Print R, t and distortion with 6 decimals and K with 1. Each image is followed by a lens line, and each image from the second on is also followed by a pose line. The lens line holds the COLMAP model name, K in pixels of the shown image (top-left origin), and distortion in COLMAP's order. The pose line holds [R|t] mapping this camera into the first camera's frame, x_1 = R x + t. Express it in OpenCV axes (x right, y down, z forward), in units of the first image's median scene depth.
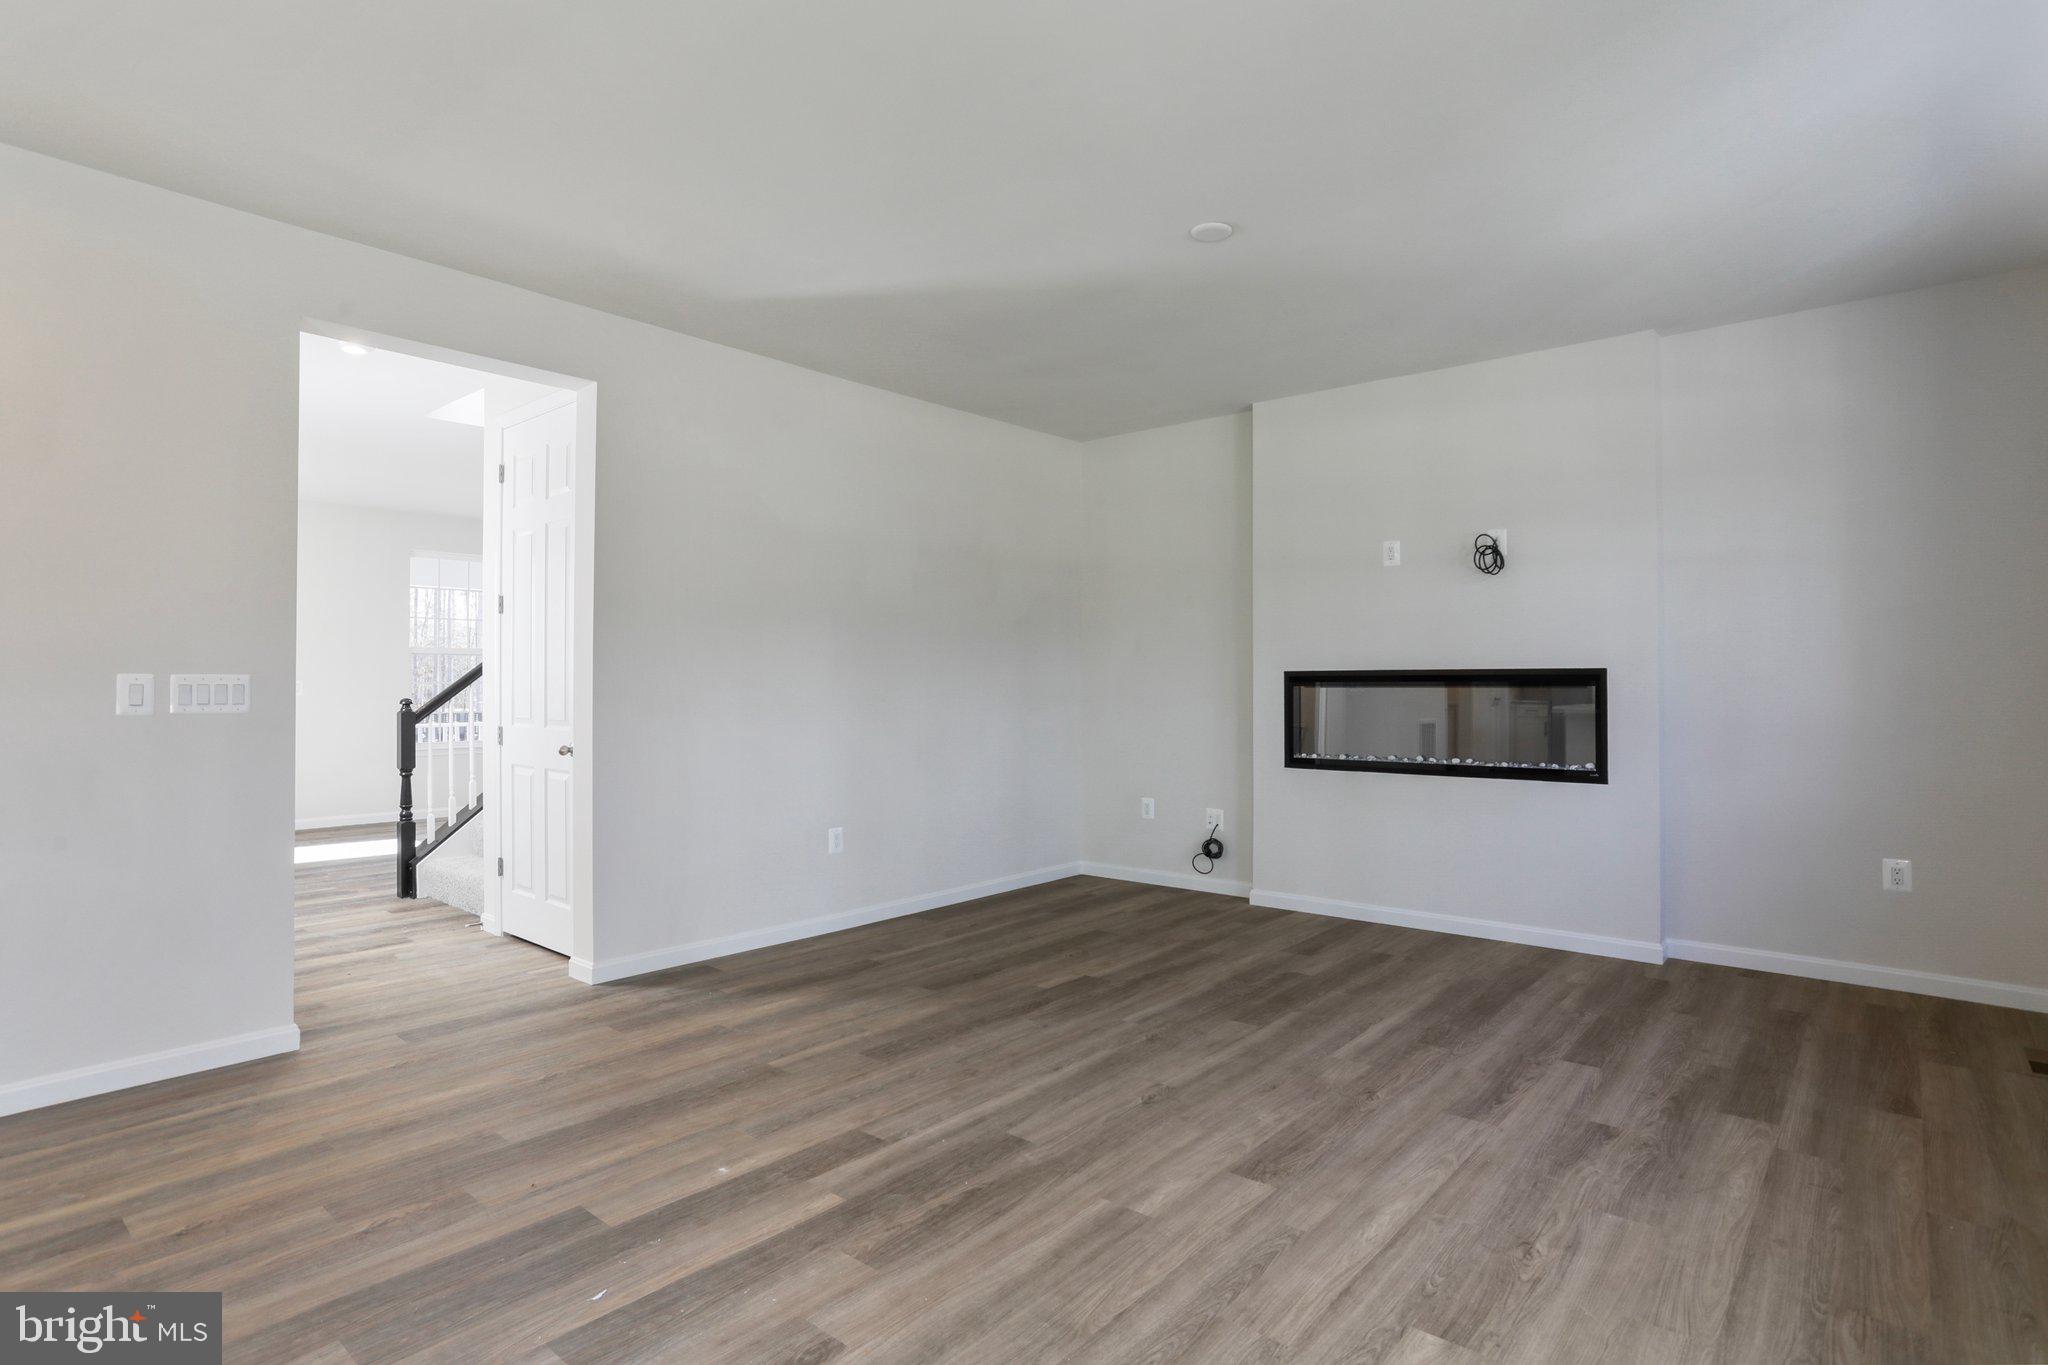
lens RADIAL K [[1063.0, 0, 1022.0], [0, 1063.0, 667.0], [0, 0, 1]] dist [-0.054727, 0.022174]
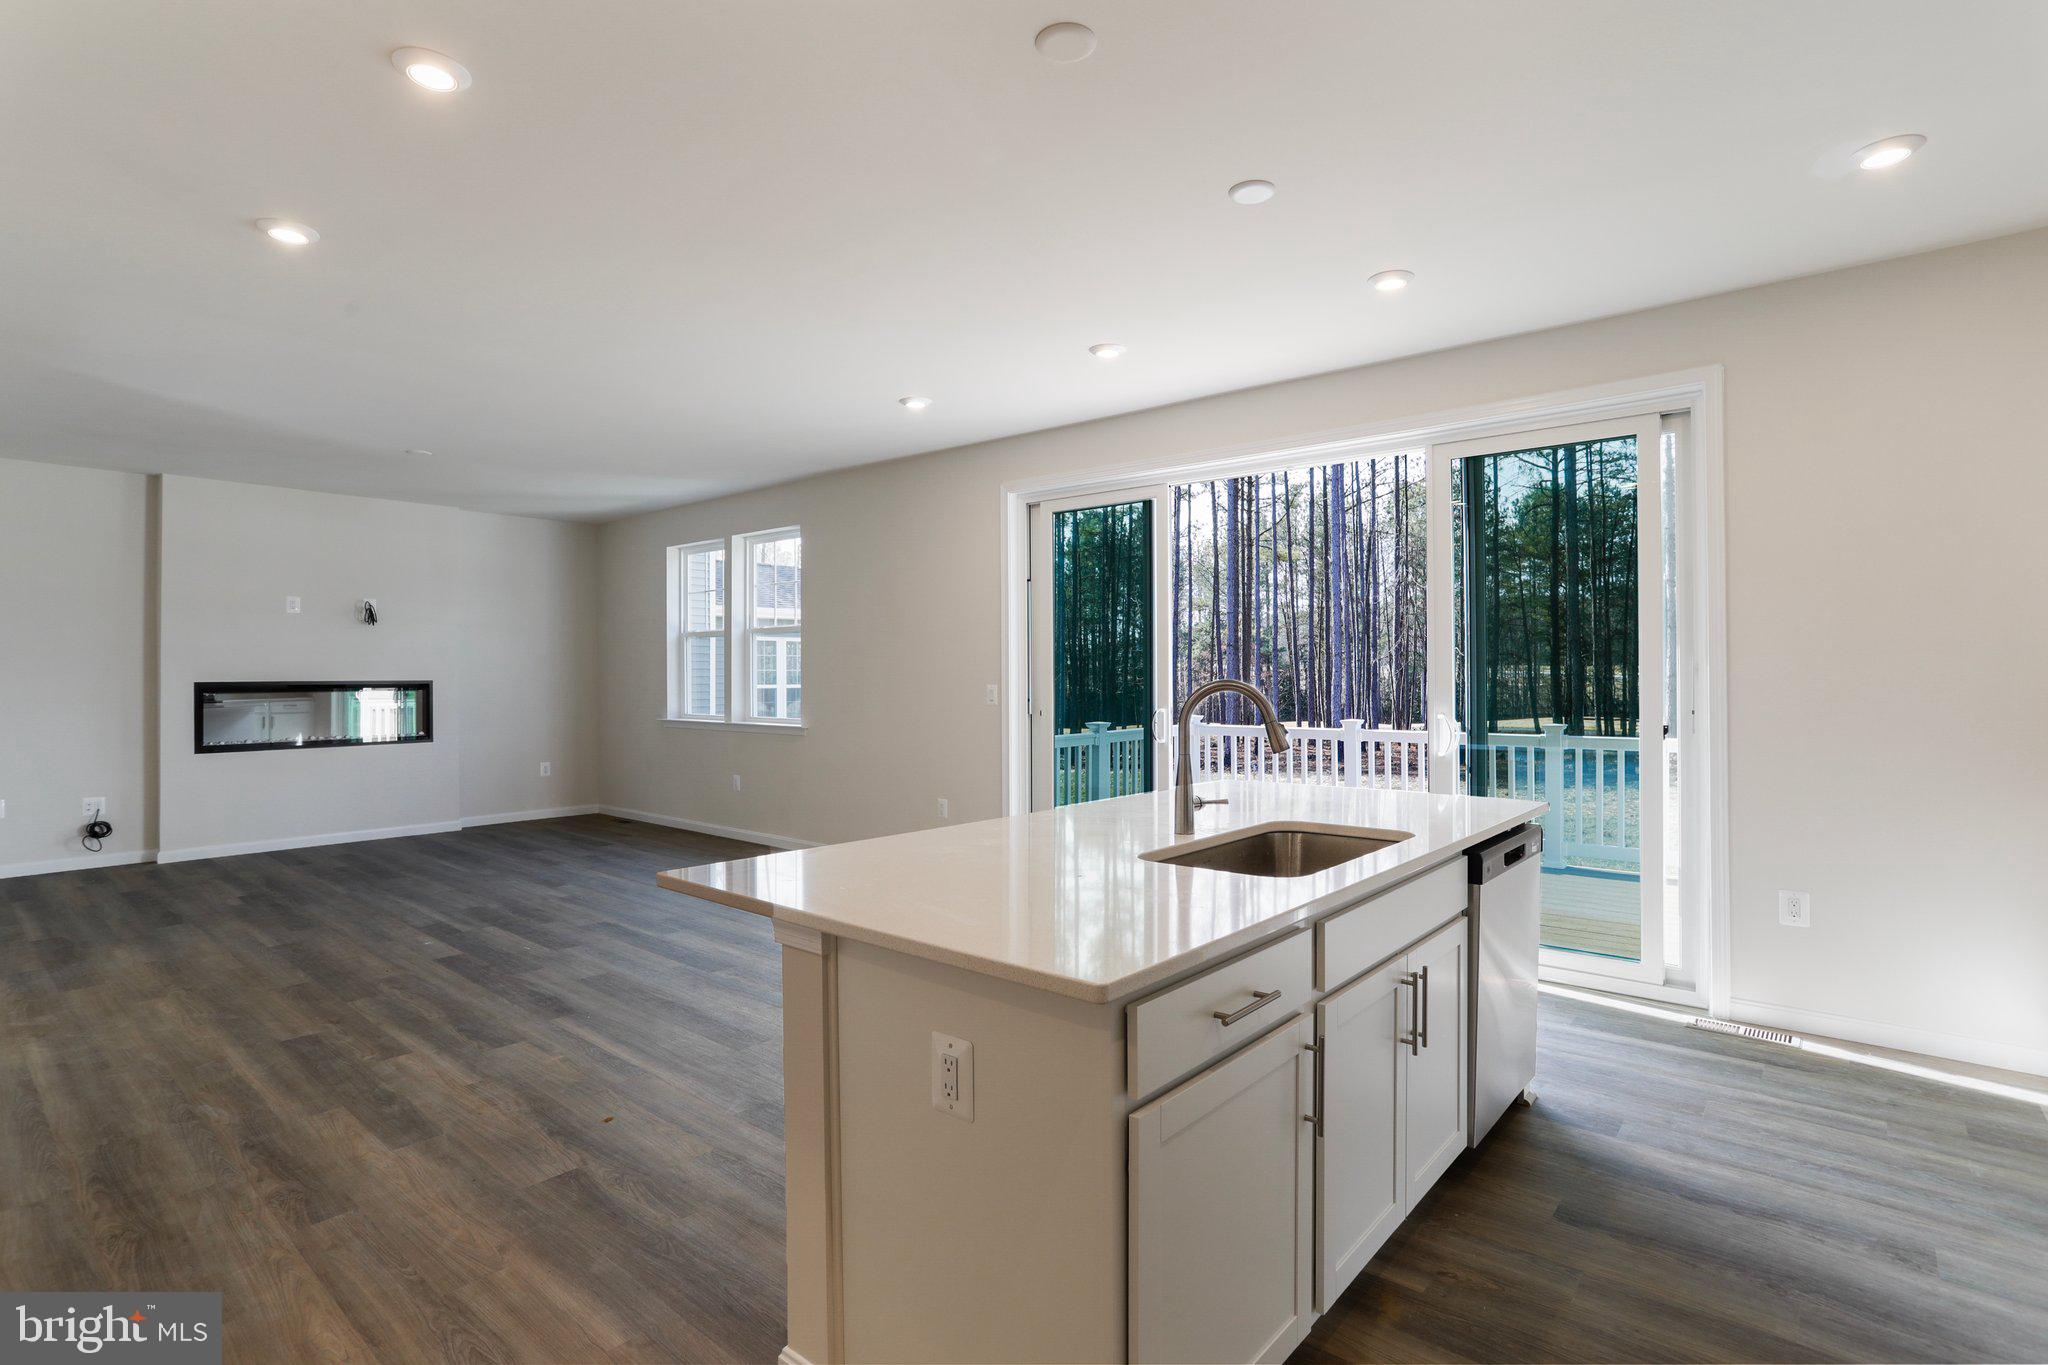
lens RADIAL K [[1001.6, 0, 1039.0], [0, 1001.6, 667.5], [0, 0, 1]] dist [-0.046168, 0.021026]
pose [[-0.001742, 0.003517, 0.999992, -1.378980], [-0.011348, 0.999929, -0.003537, -0.030985], [-0.999934, -0.011354, -0.001702, -0.095622]]
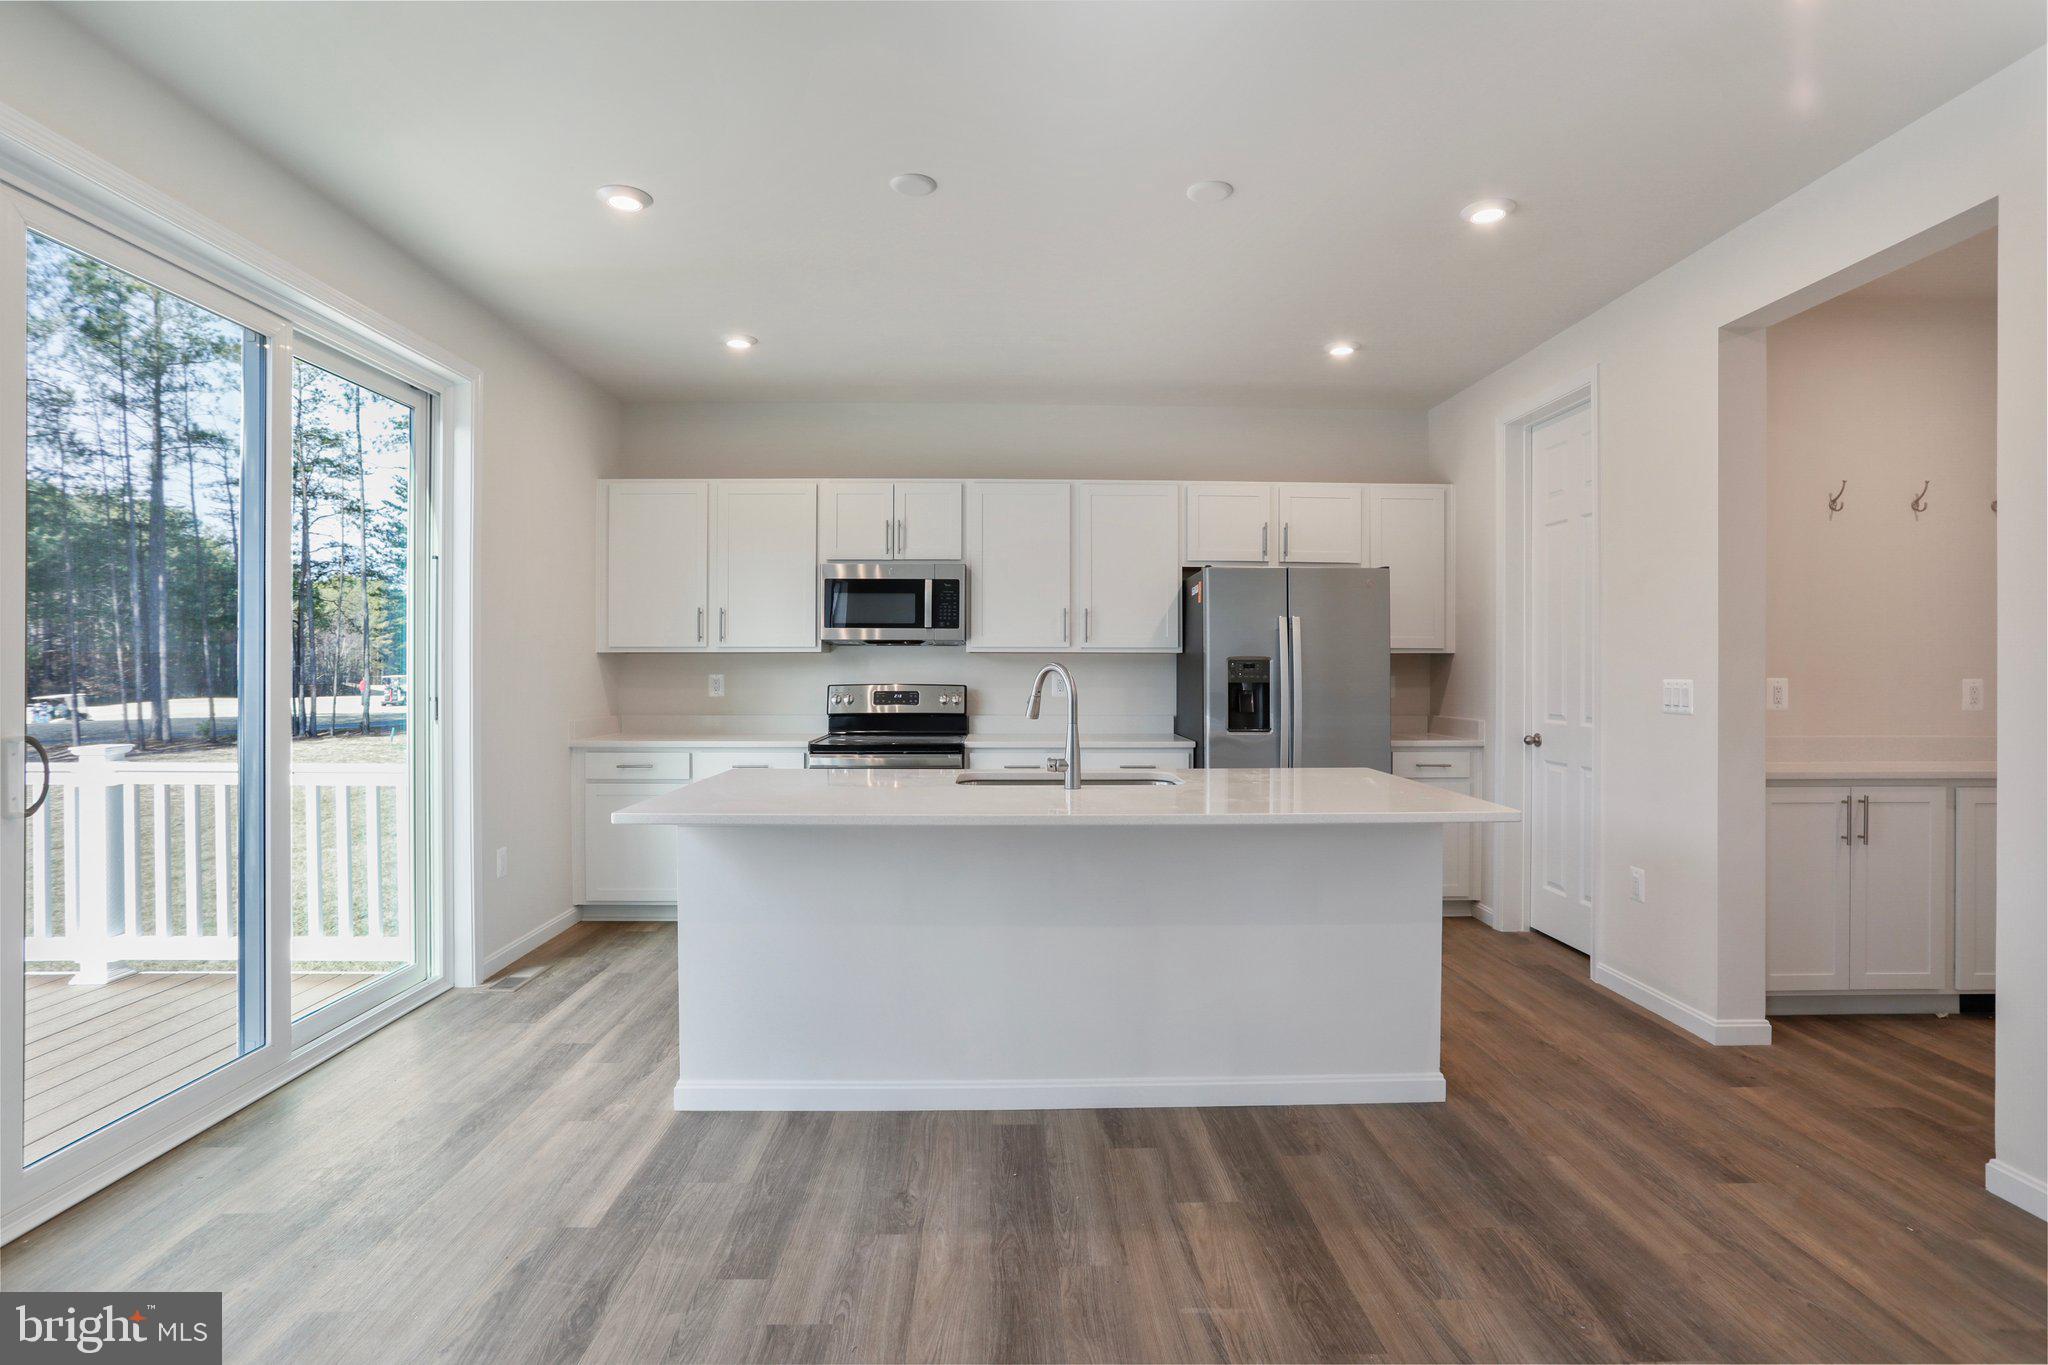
lens RADIAL K [[1001.6, 0, 1031.4], [0, 1001.6, 671.7], [0, 0, 1]] dist [-0.046168, 0.021026]
pose [[-0.740769, 0.003531, -0.671751, -0.229806], [0.012800, 0.999879, -0.008860, -0.011174], [0.671638, -0.015162, -0.740724, 0.352149]]
